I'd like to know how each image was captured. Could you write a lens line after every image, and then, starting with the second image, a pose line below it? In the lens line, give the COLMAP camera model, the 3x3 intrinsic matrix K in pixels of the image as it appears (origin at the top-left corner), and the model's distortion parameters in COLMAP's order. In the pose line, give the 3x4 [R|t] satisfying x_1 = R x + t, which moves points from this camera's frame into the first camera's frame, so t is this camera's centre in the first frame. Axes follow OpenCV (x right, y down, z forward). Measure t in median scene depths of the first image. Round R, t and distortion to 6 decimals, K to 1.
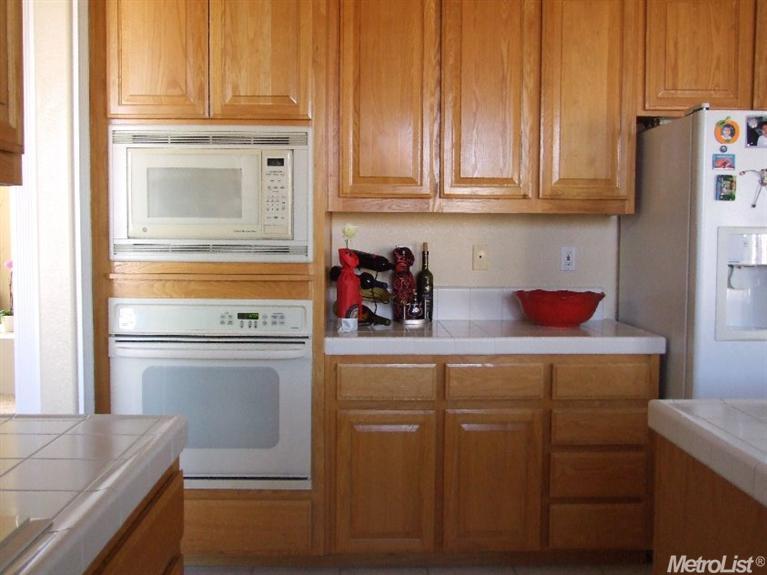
lens RADIAL K [[746.0, 0, 383.5], [0, 746.0, 286.6], [0, 0, 1]] dist [-0.012119, 0.000000]
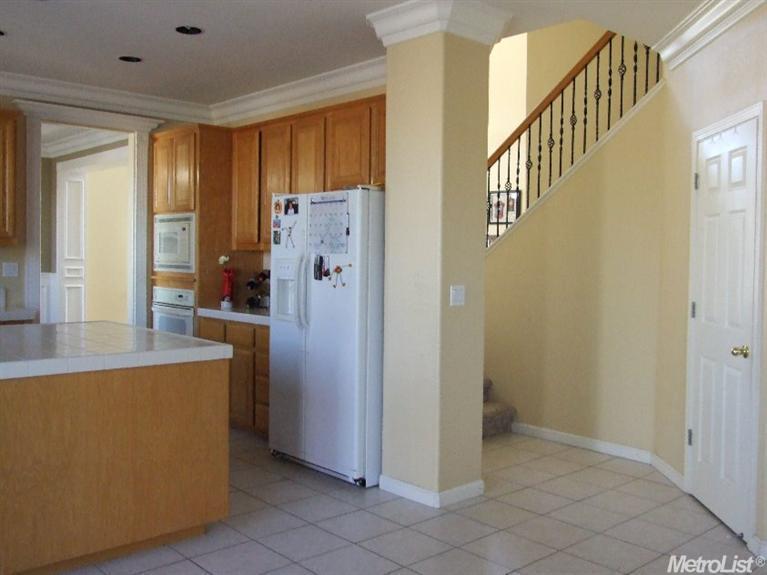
lens RADIAL K [[746.0, 0, 382.9], [0, 746.0, 285.2], [0, 0, 1]] dist [-0.012119, 0.000000]
pose [[0.647581, 0.034006, -0.761238, 1.964219], [-0.067172, 0.997662, -0.012575, -0.007196], [0.759030, 0.059277, 0.648351, -0.007634]]
